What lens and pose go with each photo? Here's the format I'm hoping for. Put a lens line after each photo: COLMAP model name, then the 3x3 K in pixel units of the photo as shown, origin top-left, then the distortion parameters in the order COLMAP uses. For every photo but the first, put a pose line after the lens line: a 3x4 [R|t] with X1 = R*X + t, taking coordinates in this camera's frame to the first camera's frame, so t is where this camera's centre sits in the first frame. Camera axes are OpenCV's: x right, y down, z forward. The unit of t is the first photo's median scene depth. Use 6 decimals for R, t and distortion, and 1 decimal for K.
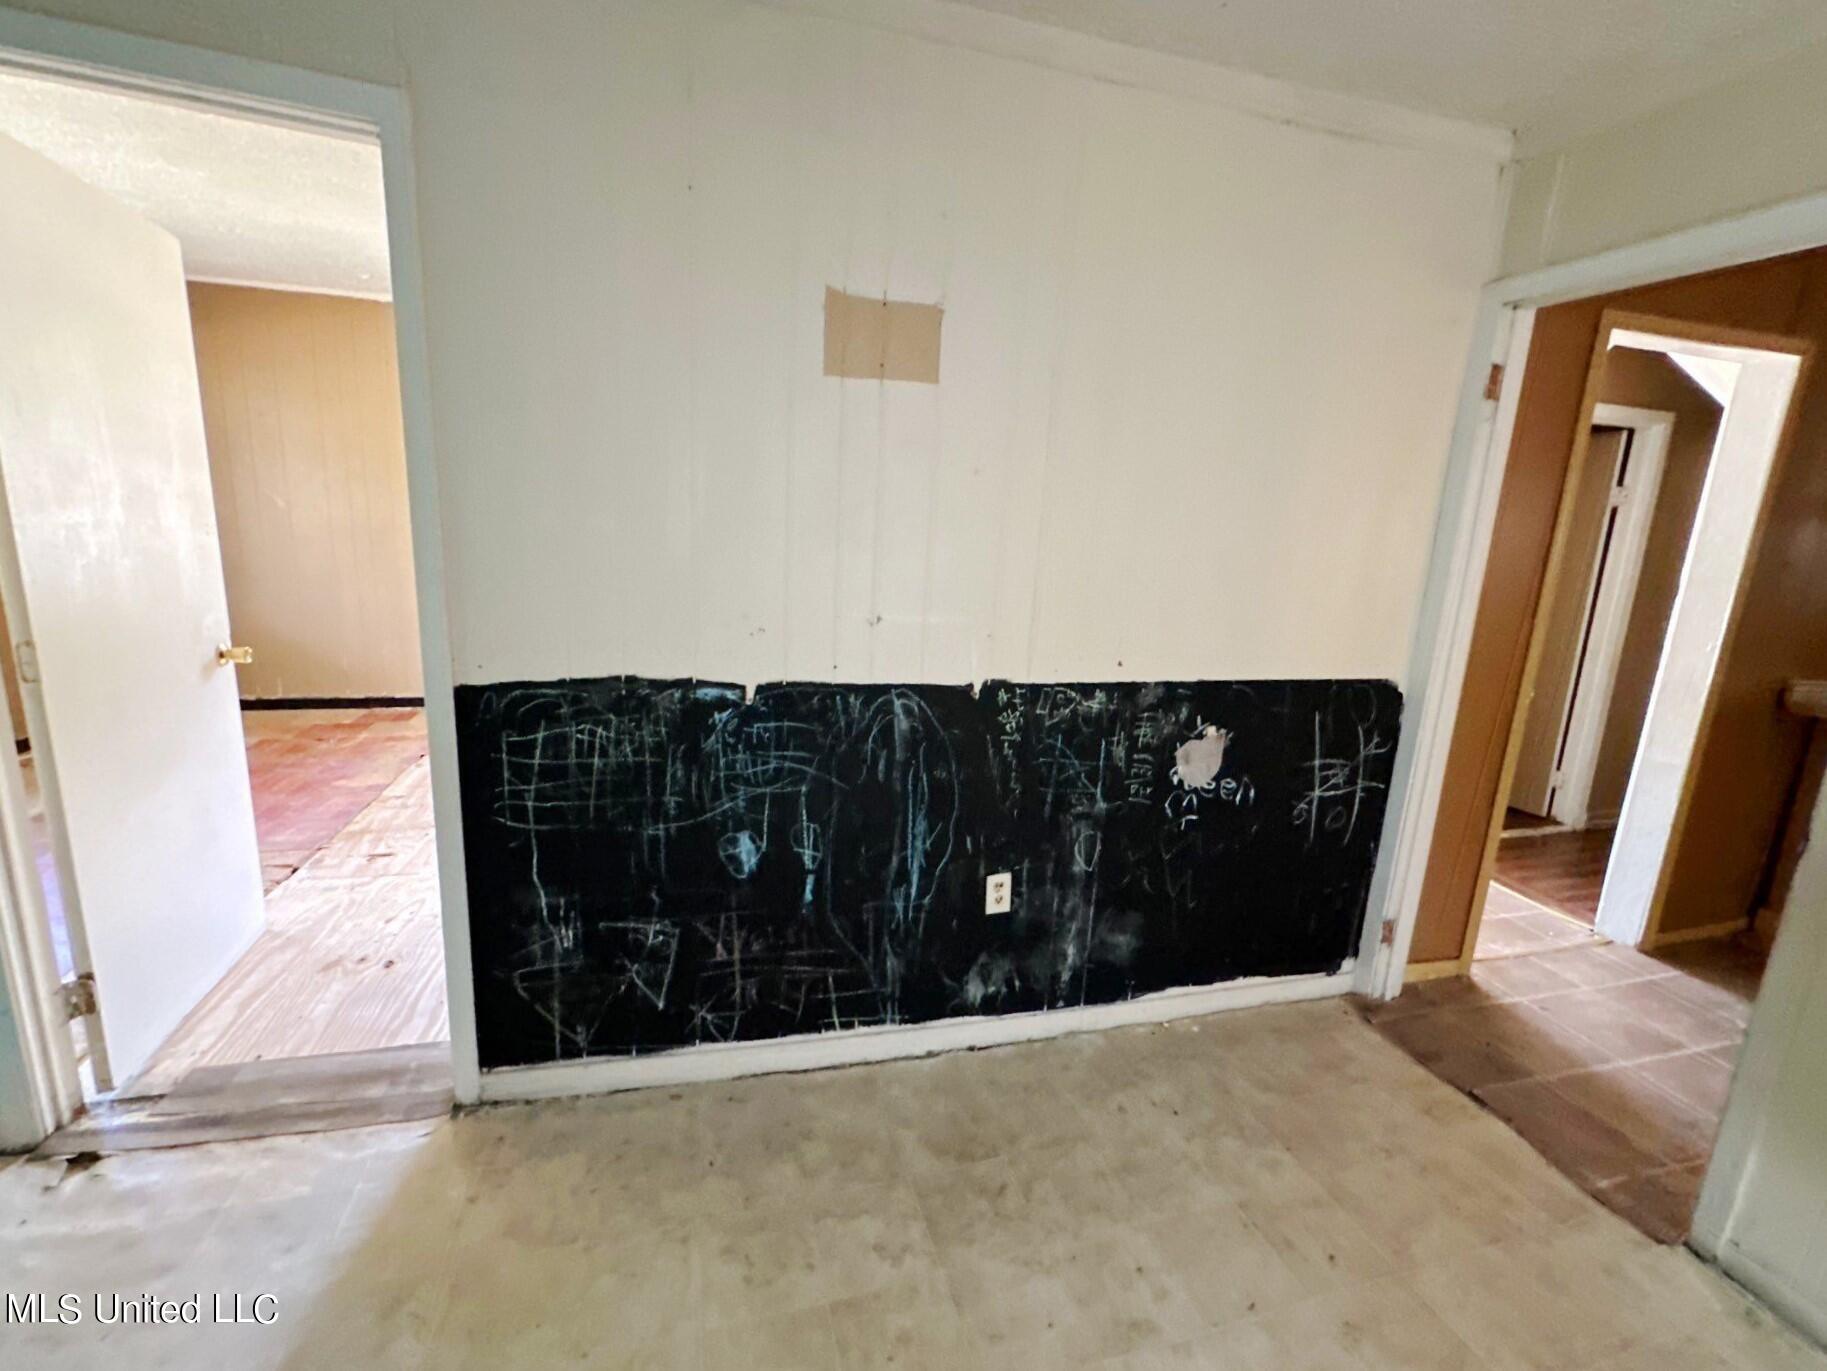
lens RADIAL K [[766.8, 0, 911.8], [0, 766.8, 683.5], [0, 0, 1]] dist [-0.004187, 0.000523]
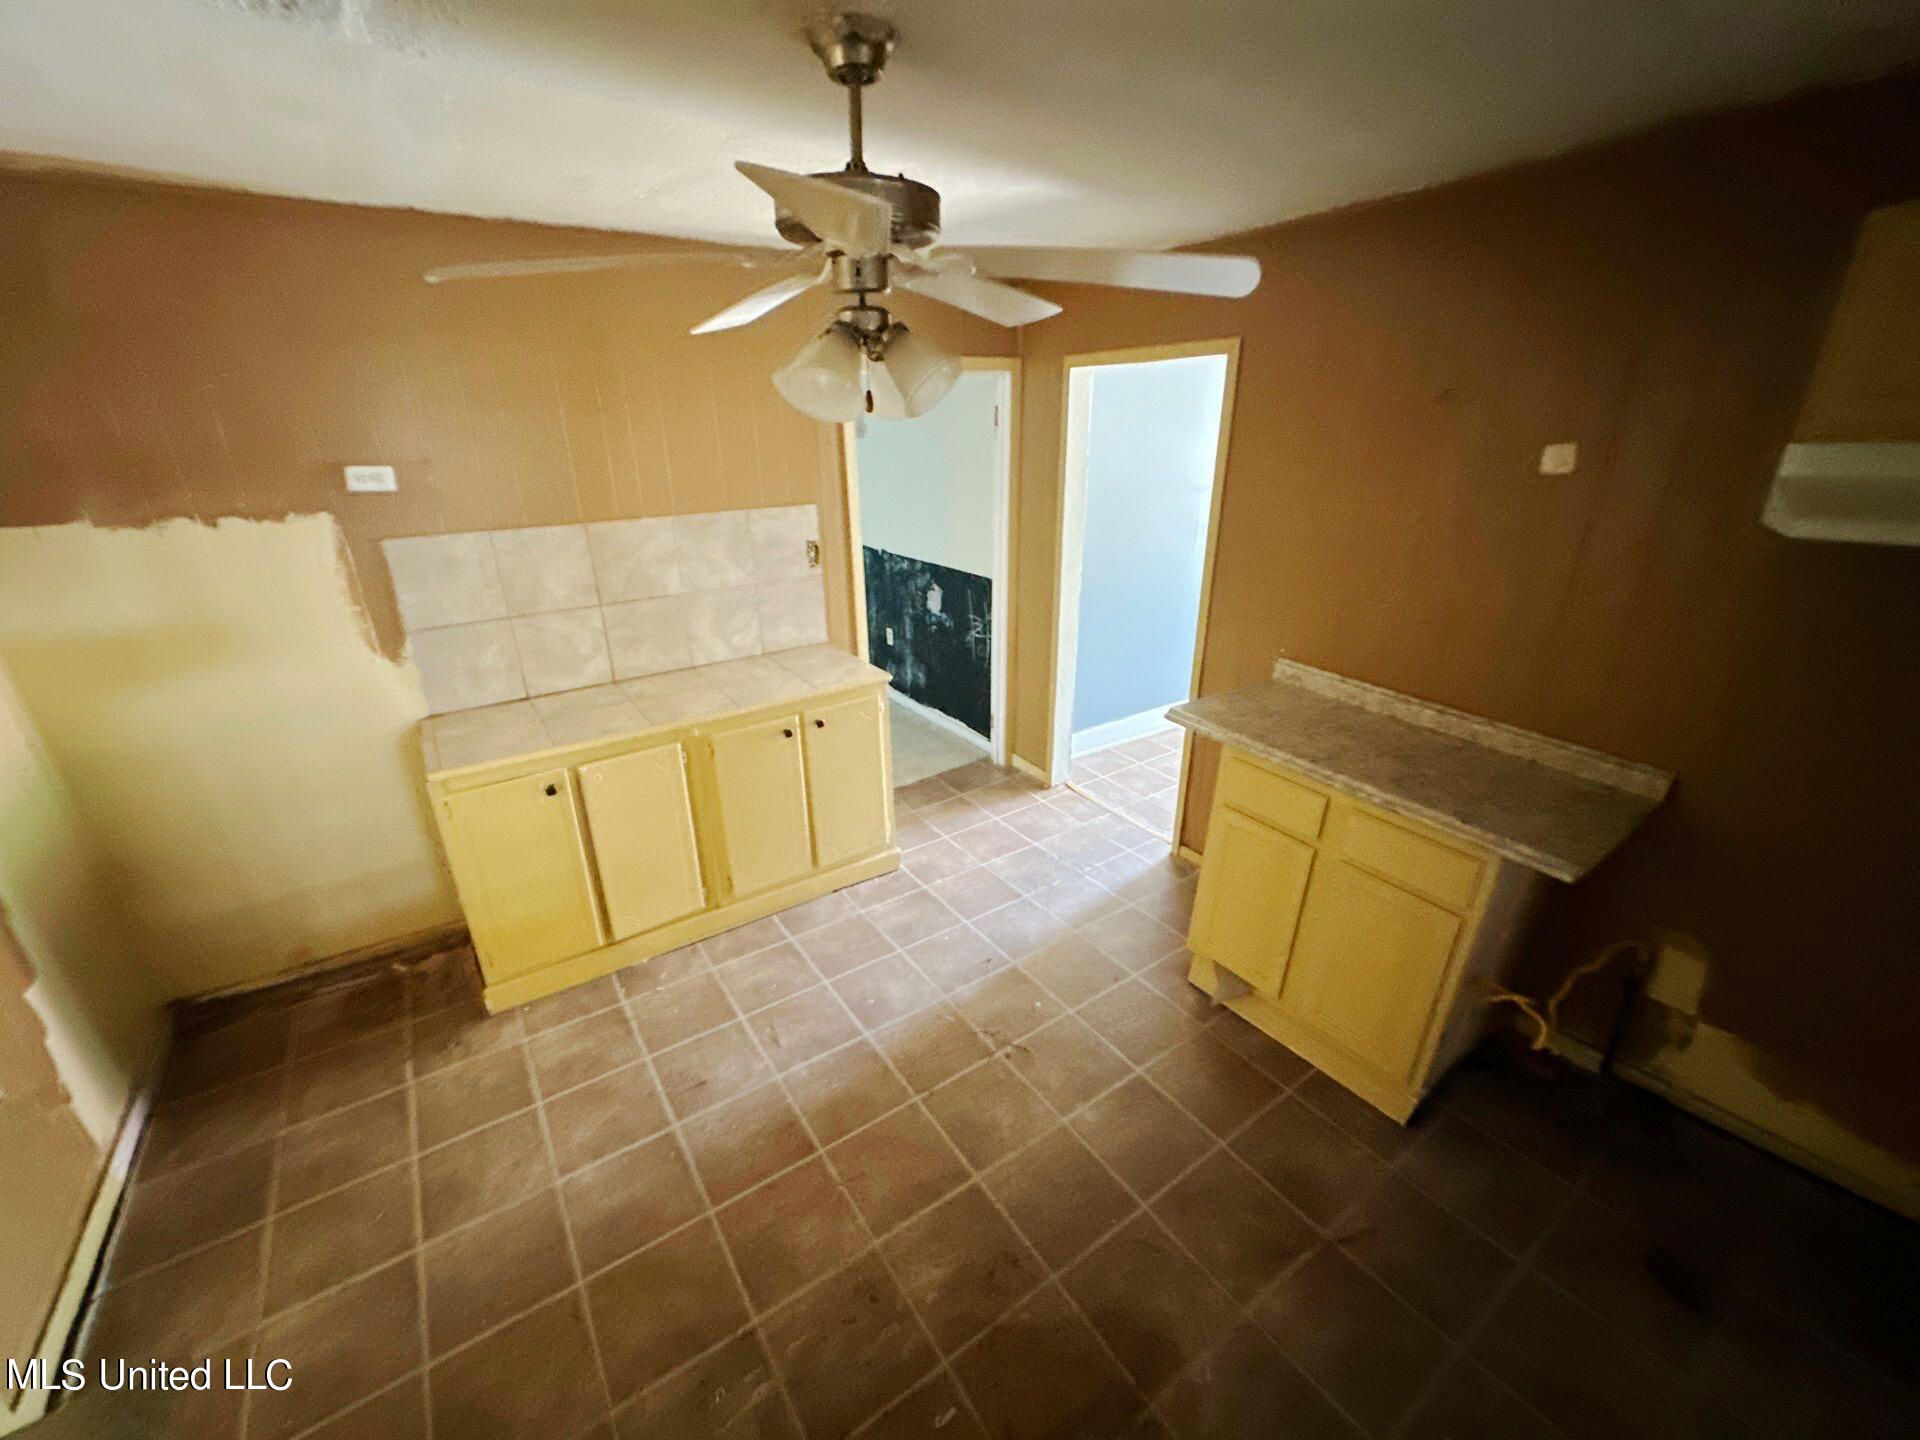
lens RADIAL K [[765.3, 0, 960.0], [0, 765.3, 720.0], [0, 0, 1]] dist [-0.002537, -0.000188]
pose [[0.342570, 0.297910, -0.891008, 2.655390], [-0.175432, 0.951996, 0.250852, -0.148079], [0.922968, 0.070377, 0.378389, 0.280975]]
